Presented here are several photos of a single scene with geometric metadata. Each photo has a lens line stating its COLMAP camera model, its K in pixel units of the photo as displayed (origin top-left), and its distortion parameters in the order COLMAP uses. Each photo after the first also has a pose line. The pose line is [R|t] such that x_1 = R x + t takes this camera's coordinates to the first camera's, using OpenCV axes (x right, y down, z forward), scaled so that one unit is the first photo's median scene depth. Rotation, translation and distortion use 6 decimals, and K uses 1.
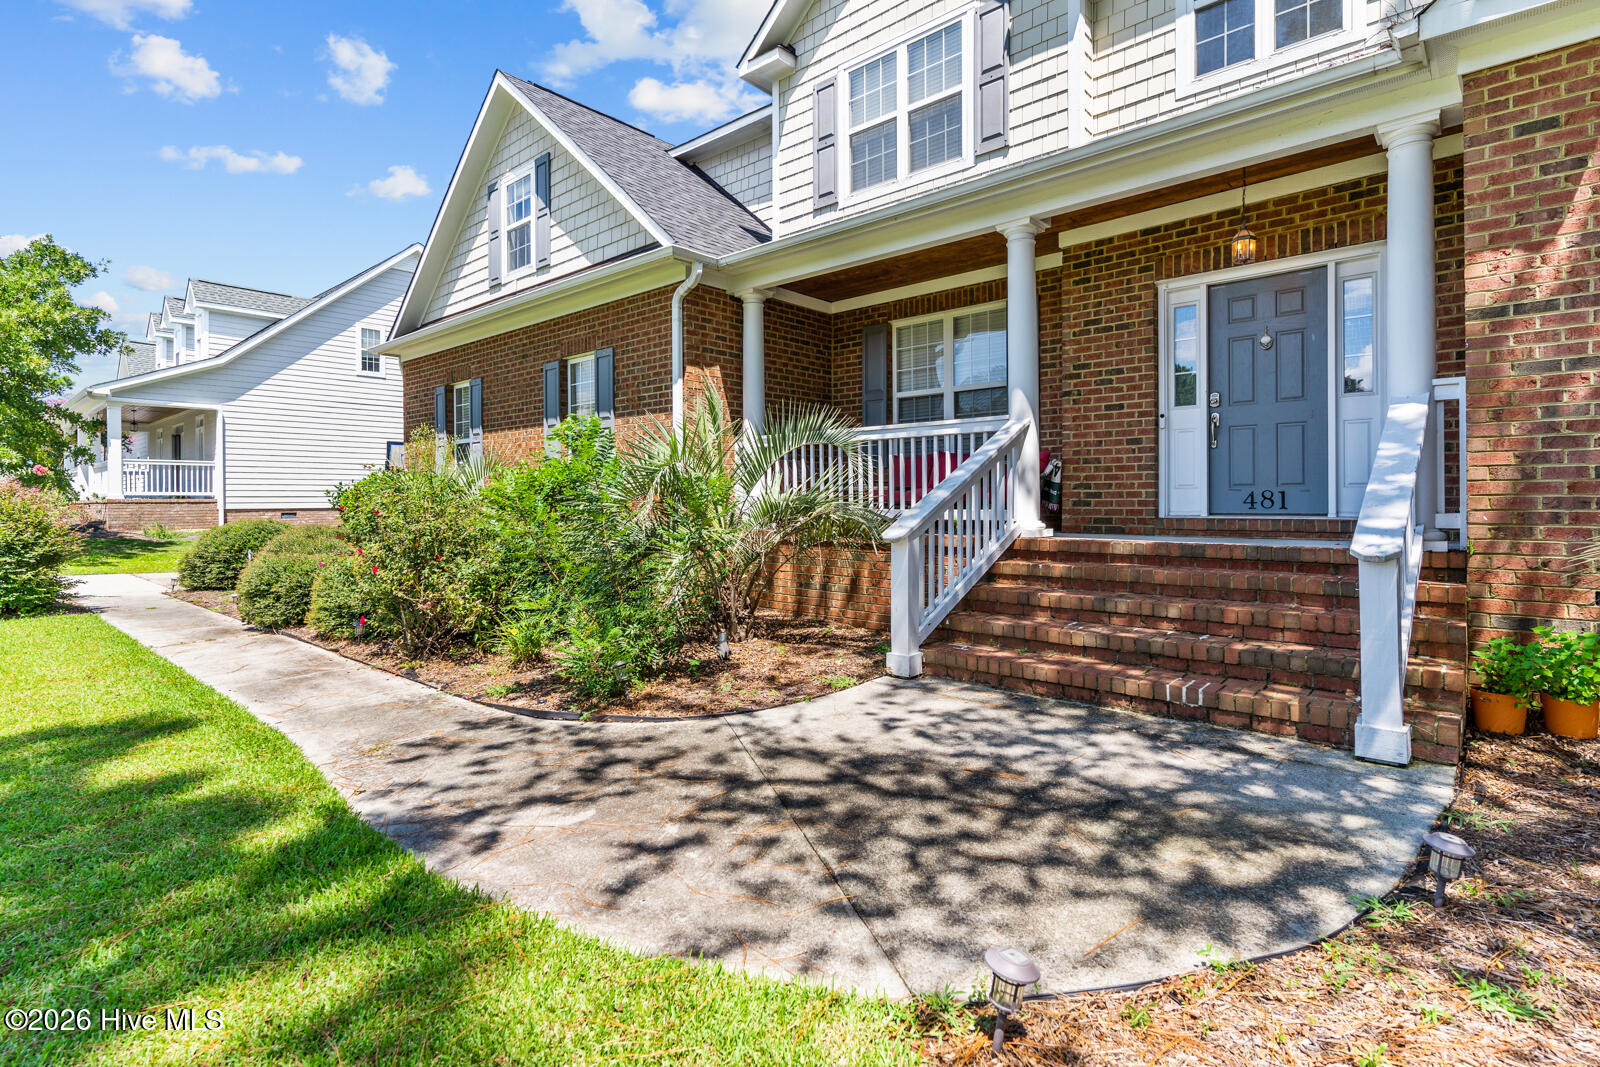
lens RADIAL K [[786.2, 0, 807.6], [0, 786.2, 503.5], [0, 0, 1]] dist [0.002473, 0.000602]
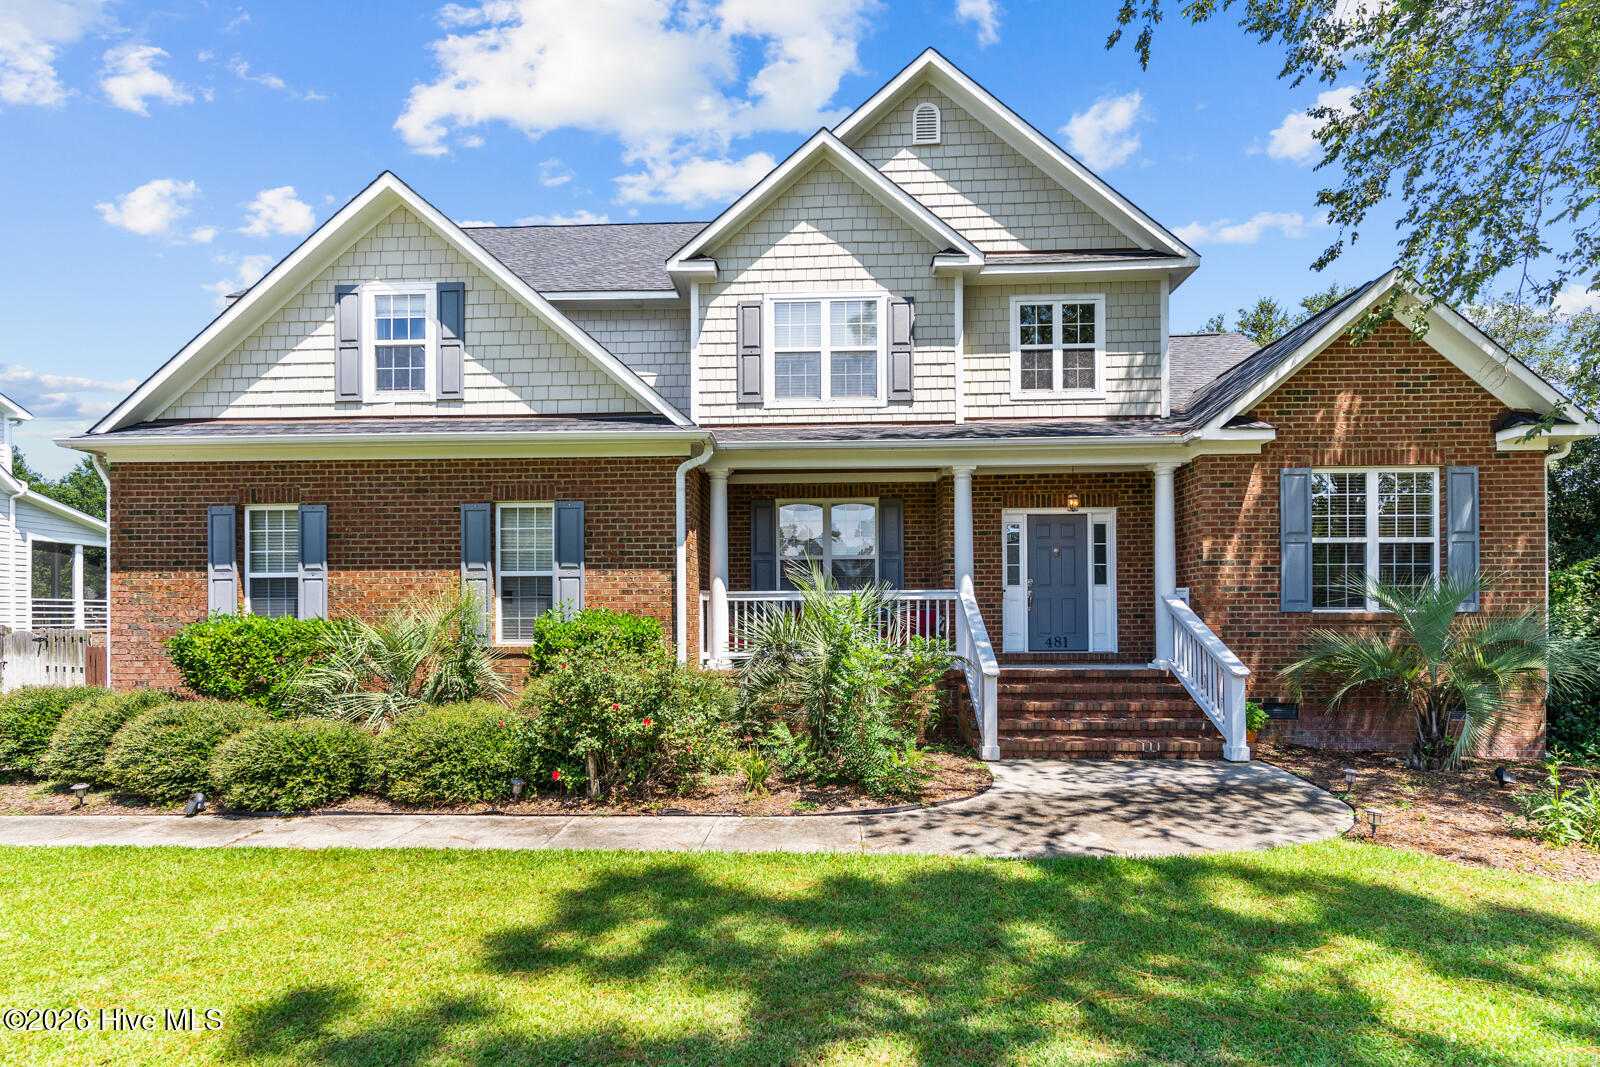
lens RADIAL K [[794.2, 0, 795.8], [0, 794.2, 614.7], [0, 0, 1]] dist [-0.000690, -0.000233]
pose [[0.777326, 0.002413, 0.629093, -0.769439], [0.002249, 0.999976, -0.006614, -0.043068], [-0.629093, 0.006556, 0.777302, -0.006170]]
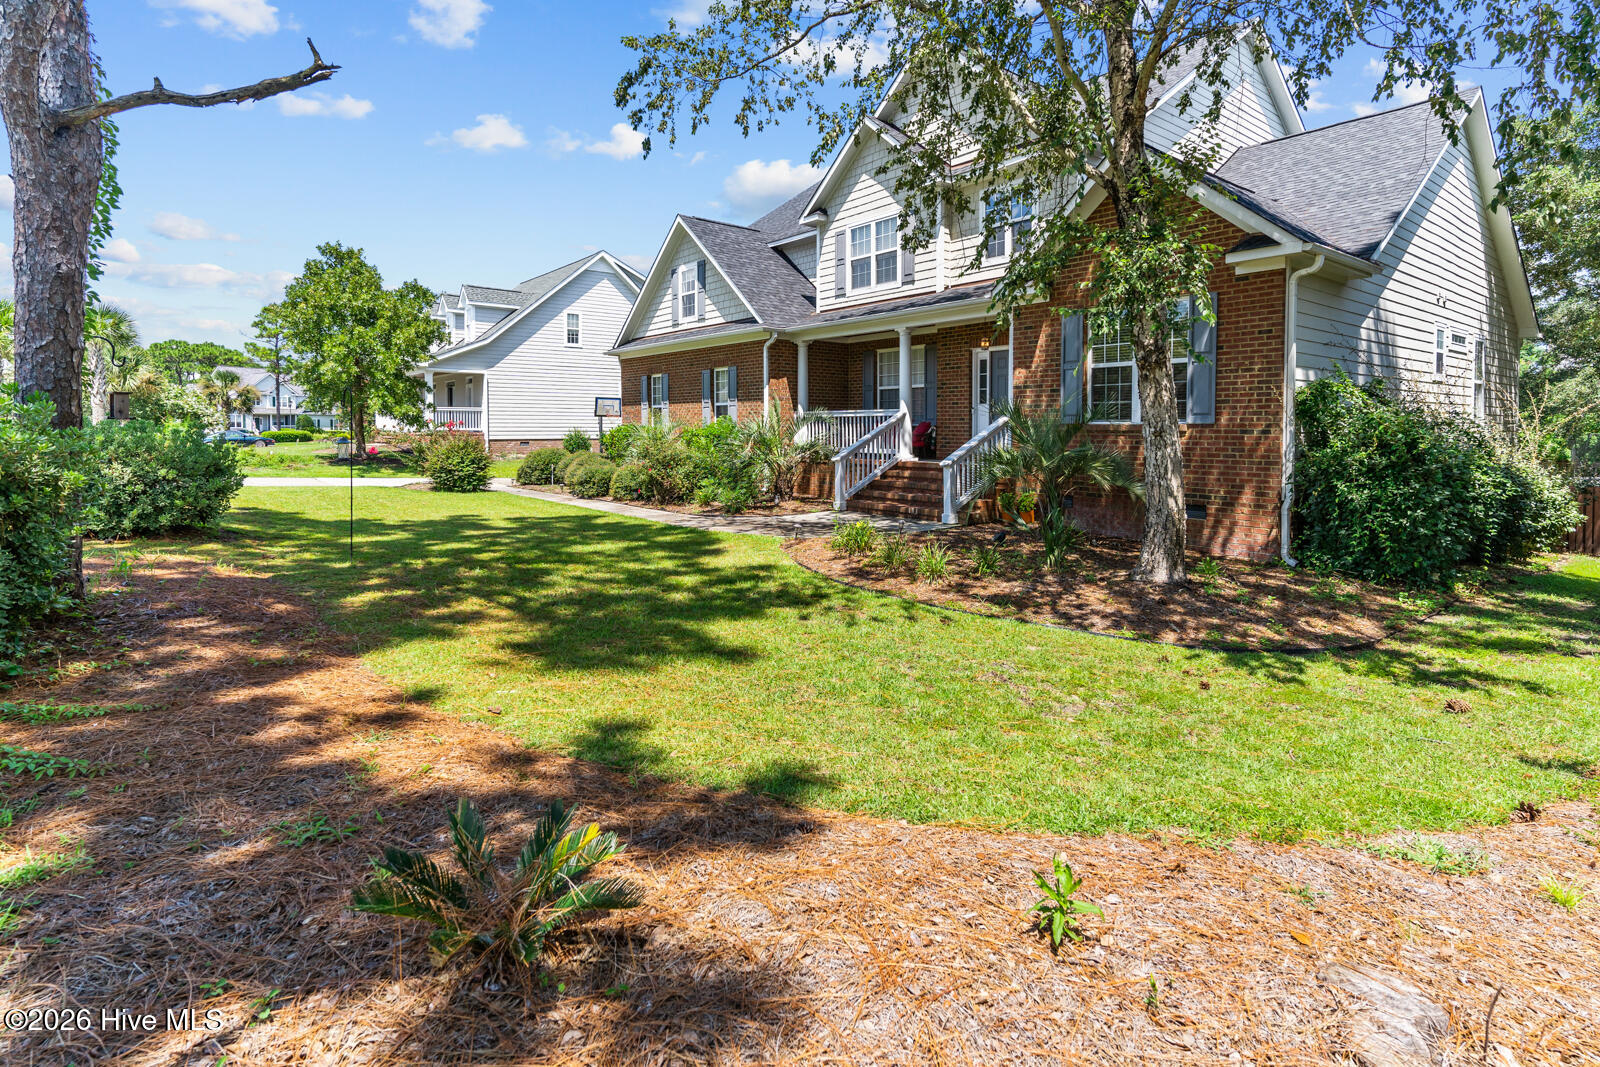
lens RADIAL K [[790.0, 0, 800.6], [0, 790.0, 462.6], [0, 0, 1]] dist [0.002327, 0.000235]
pose [[0.986651, 0.011443, -0.162447, 0.278401], [-0.004564, 0.999079, 0.042661, -0.041229], [0.162785, -0.041350, 0.985795, -1.106909]]
